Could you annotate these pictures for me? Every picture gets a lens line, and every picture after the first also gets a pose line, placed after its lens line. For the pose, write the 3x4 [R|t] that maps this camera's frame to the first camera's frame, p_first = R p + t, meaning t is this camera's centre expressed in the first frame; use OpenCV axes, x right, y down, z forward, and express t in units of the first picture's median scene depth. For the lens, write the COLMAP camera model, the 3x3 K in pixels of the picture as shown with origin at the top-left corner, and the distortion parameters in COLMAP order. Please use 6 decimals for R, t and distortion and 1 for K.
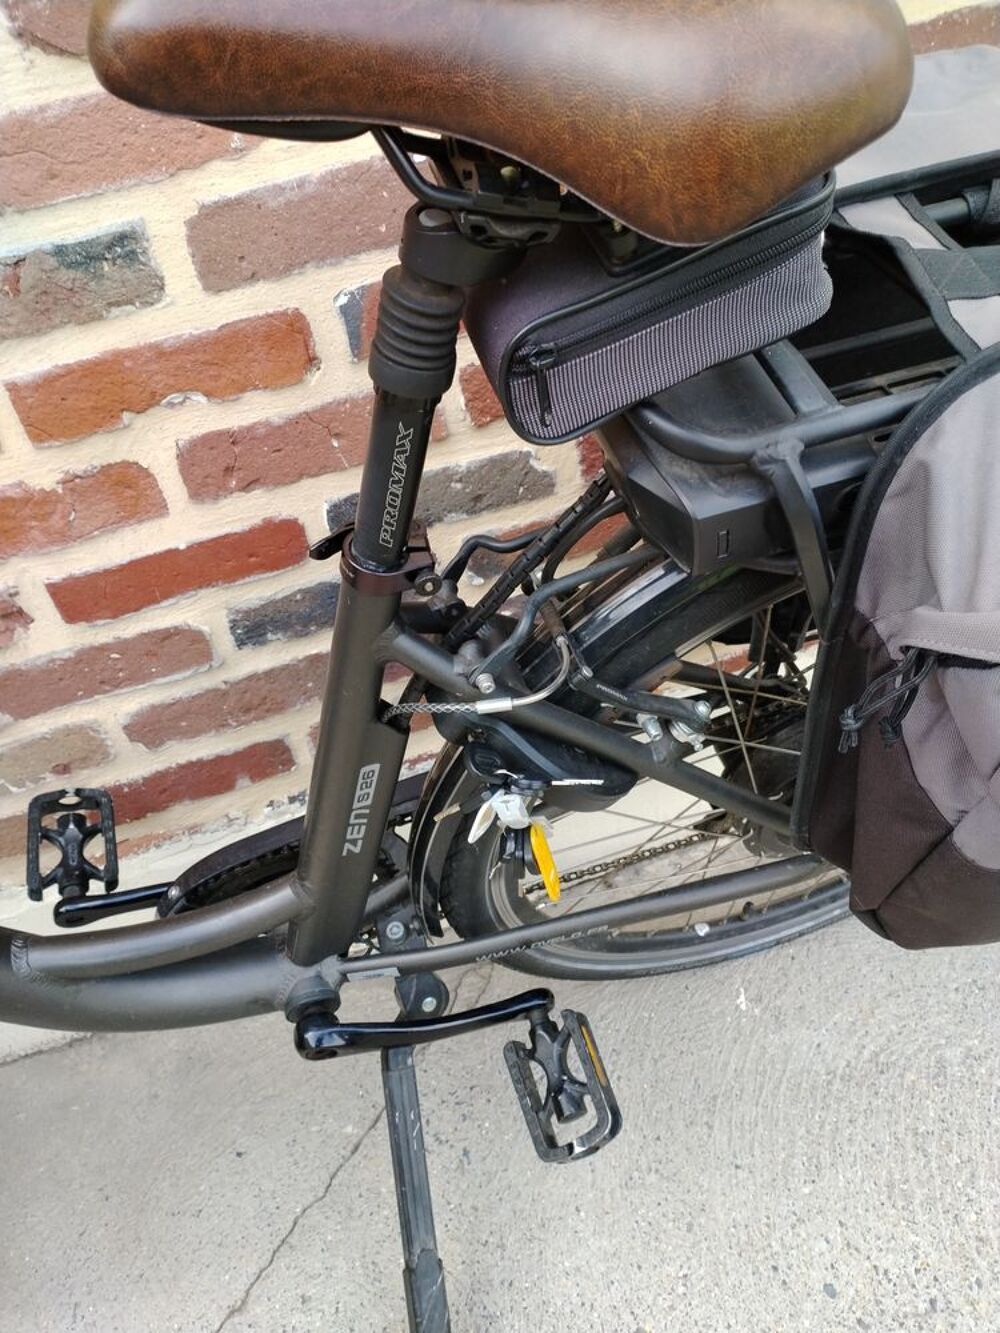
lens RADIAL K [[1002.2, 0, 507.4], [0, 1002.2, 654.6], [0, 0, 1]] dist [0.053787, -0.062396]
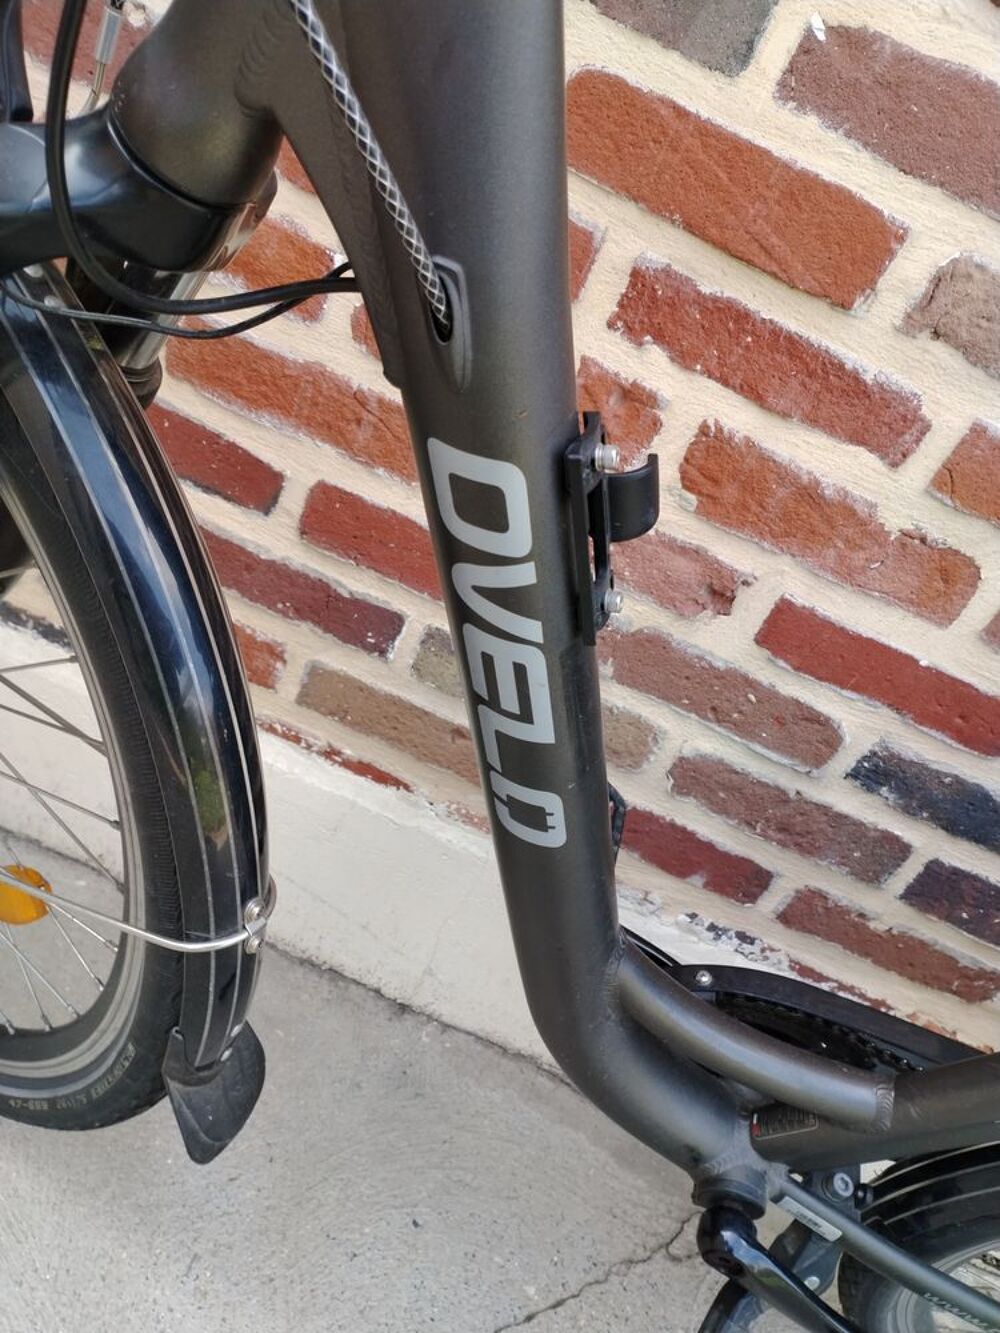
lens RADIAL K [[1002.2, 0, 509.6], [0, 1002.2, 662.3], [0, 0, 1]] dist [0.053787, -0.062396]
pose [[0.756325, 0.648393, -0.086936, -0.508954], [-0.654187, 0.748943, -0.105468, 0.216537], [-0.003275, 0.136640, 0.990615, 0.128228]]
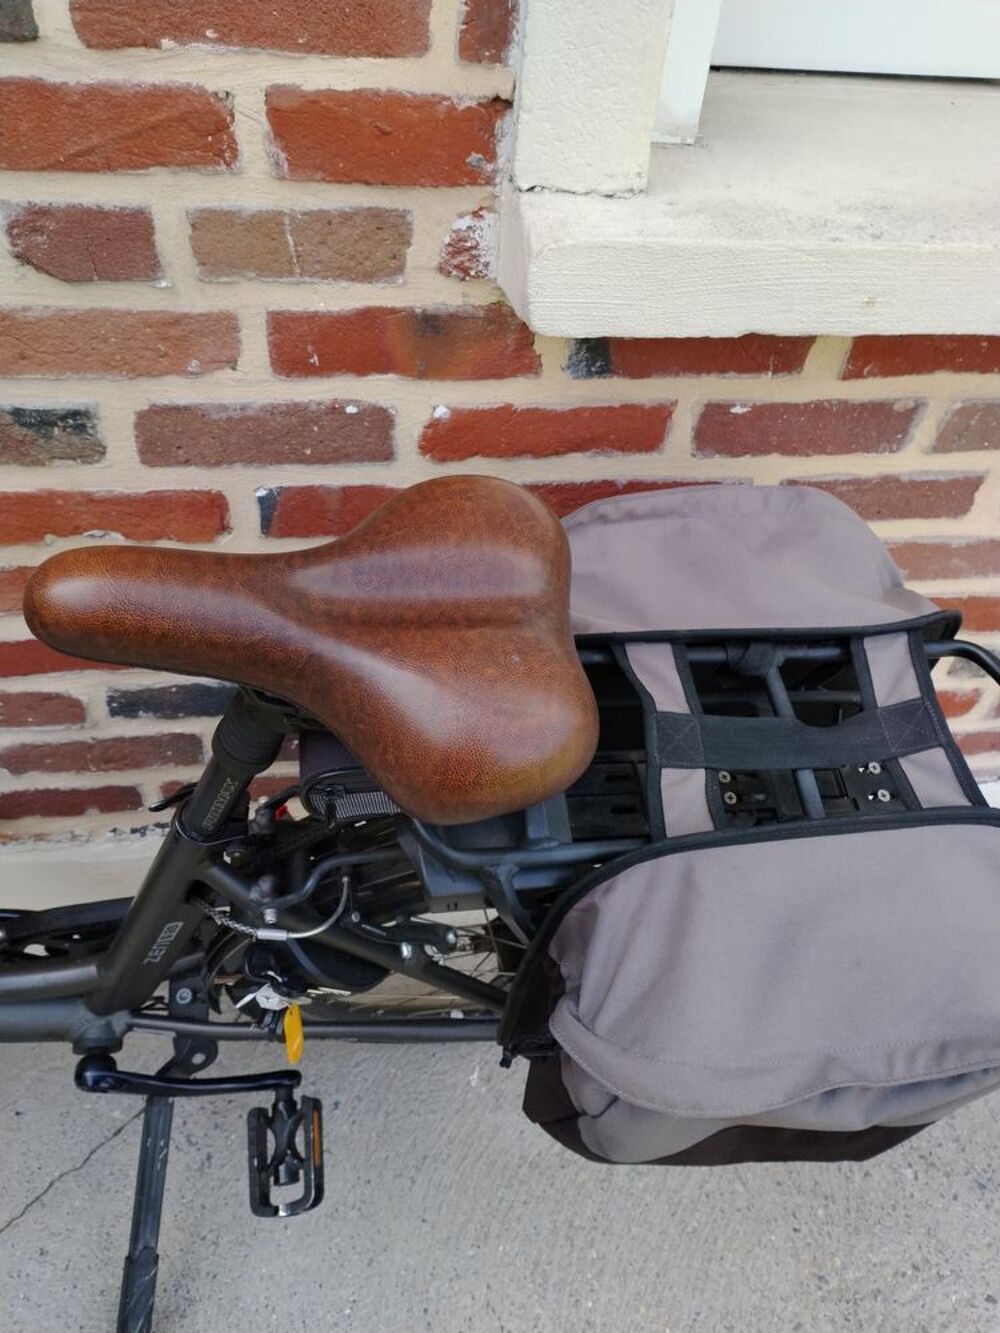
lens RADIAL K [[1002.2, 0, 506.3], [0, 1002.2, 654.8], [0, 0, 1]] dist [0.053787, -0.062396]
pose [[0.963100, 0.253233, 0.091171, 0.042236], [-0.261036, 0.961383, 0.087199, -0.307196], [-0.065568, -0.107780, 0.992010, -0.156802]]
